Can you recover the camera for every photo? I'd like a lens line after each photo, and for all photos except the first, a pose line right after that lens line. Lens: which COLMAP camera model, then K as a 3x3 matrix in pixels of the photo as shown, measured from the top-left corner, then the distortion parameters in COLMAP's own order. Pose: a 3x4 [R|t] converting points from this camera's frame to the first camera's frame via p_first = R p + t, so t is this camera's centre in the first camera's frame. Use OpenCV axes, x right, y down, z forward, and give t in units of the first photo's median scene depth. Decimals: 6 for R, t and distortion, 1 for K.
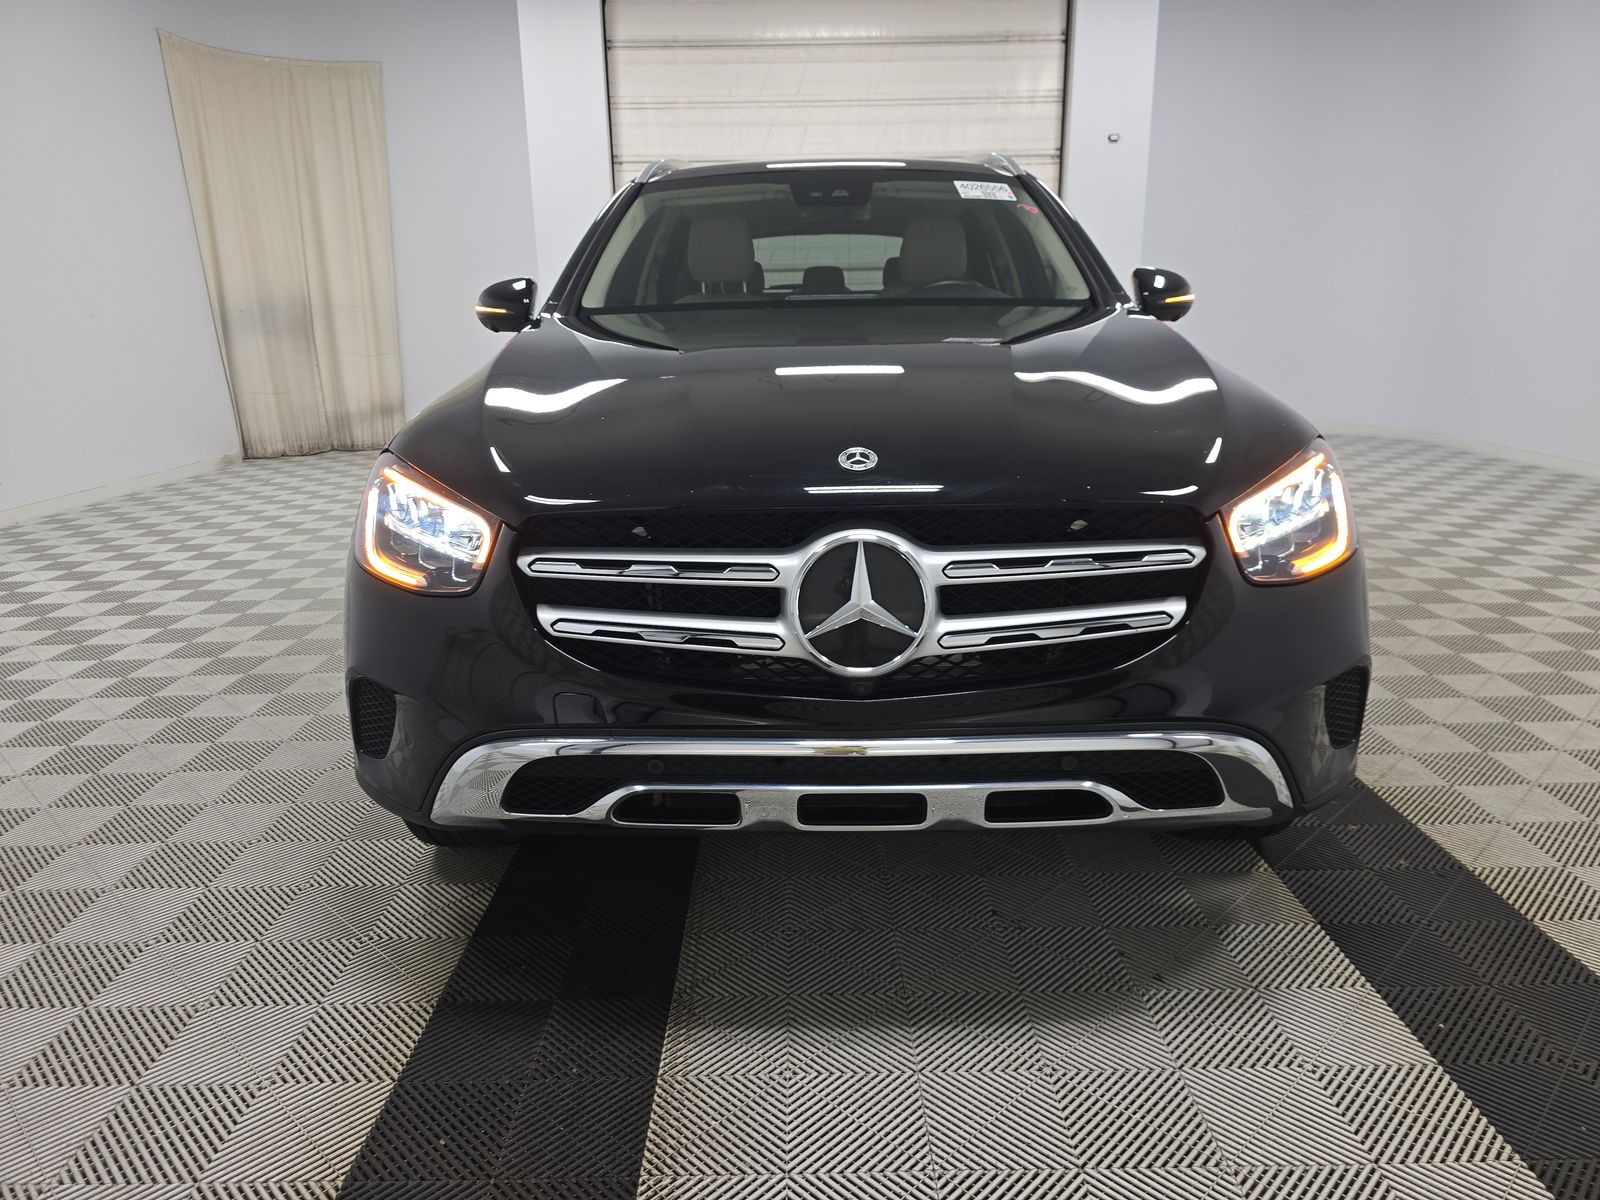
lens RADIAL K [[1103.5, 0, 822.4], [0, 1103.5, 597.7], [0, 0, 1]] dist [0.034899, -0.000645]
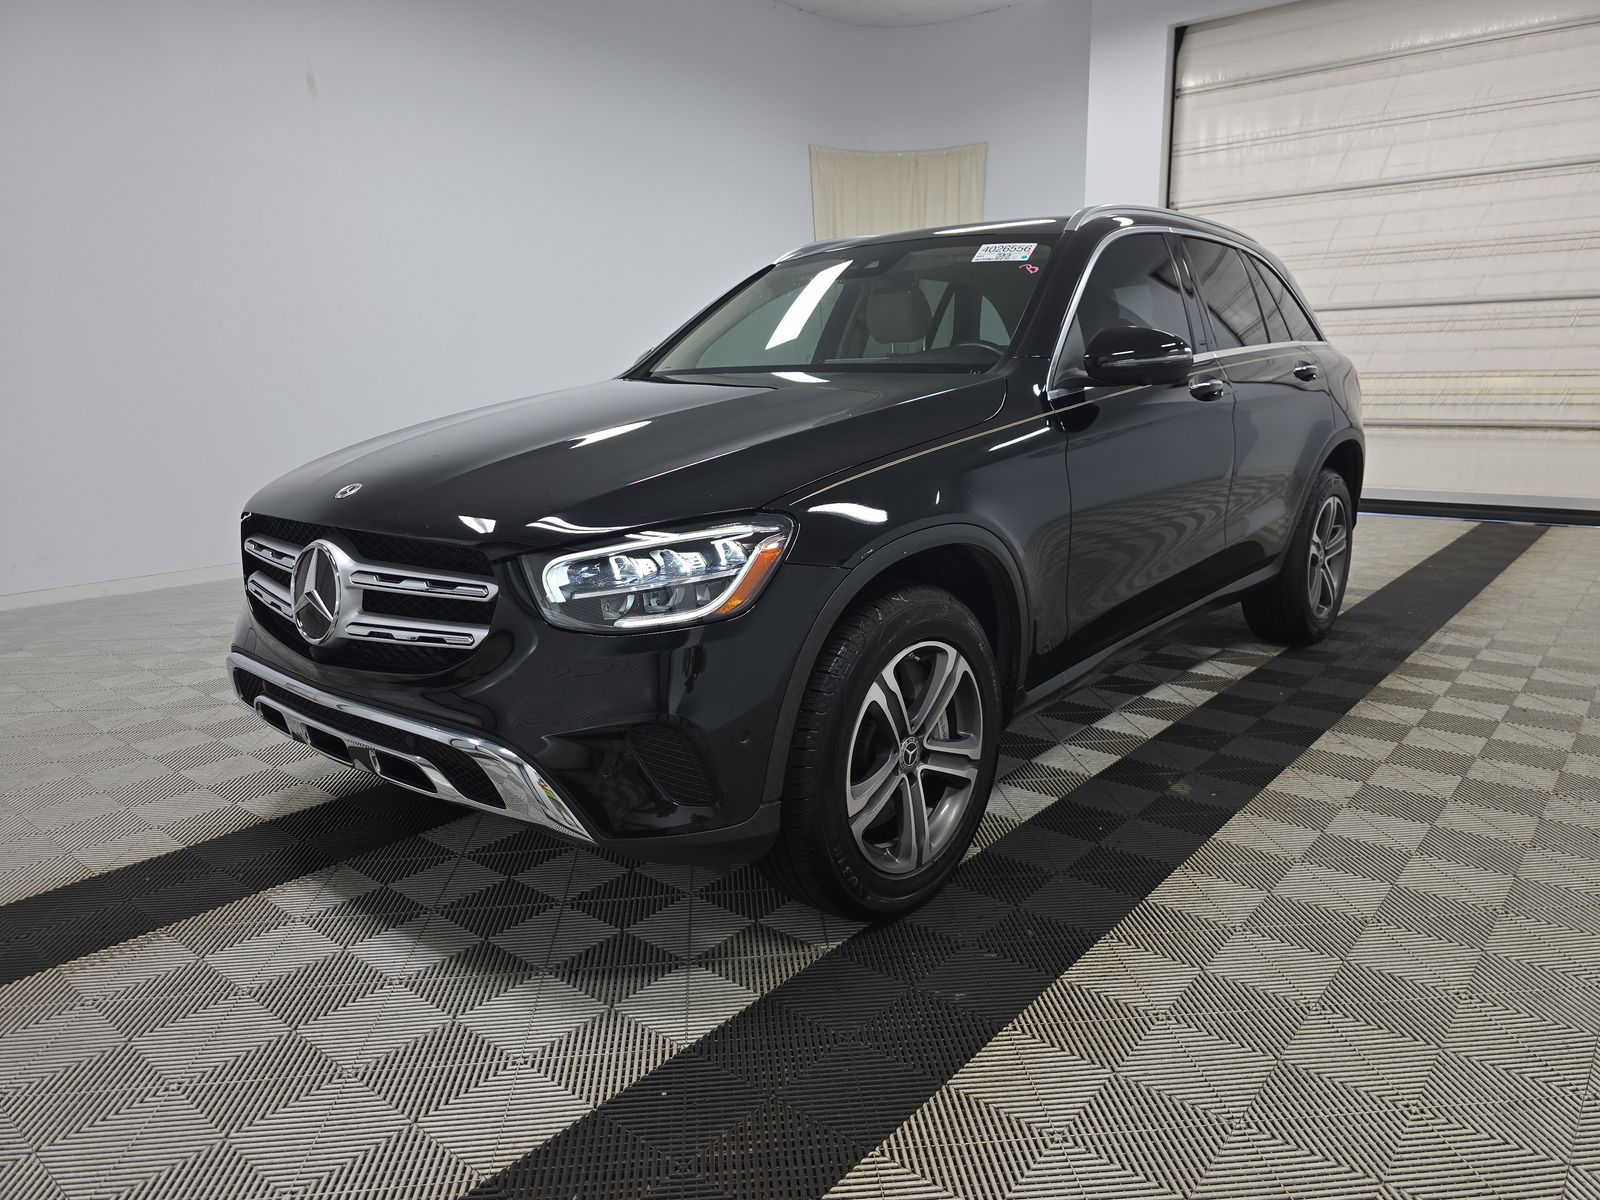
lens RADIAL K [[1087.0, 0, 803.8], [0, 1087.0, 603.5], [0, 0, 1]] dist [0.034815, -0.001022]
pose [[0.763934, 0.141030, -0.629694, 0.239386], [-0.156535, 0.987180, 0.031189, -0.020694], [0.626020, 0.074742, 0.776217, 0.052698]]
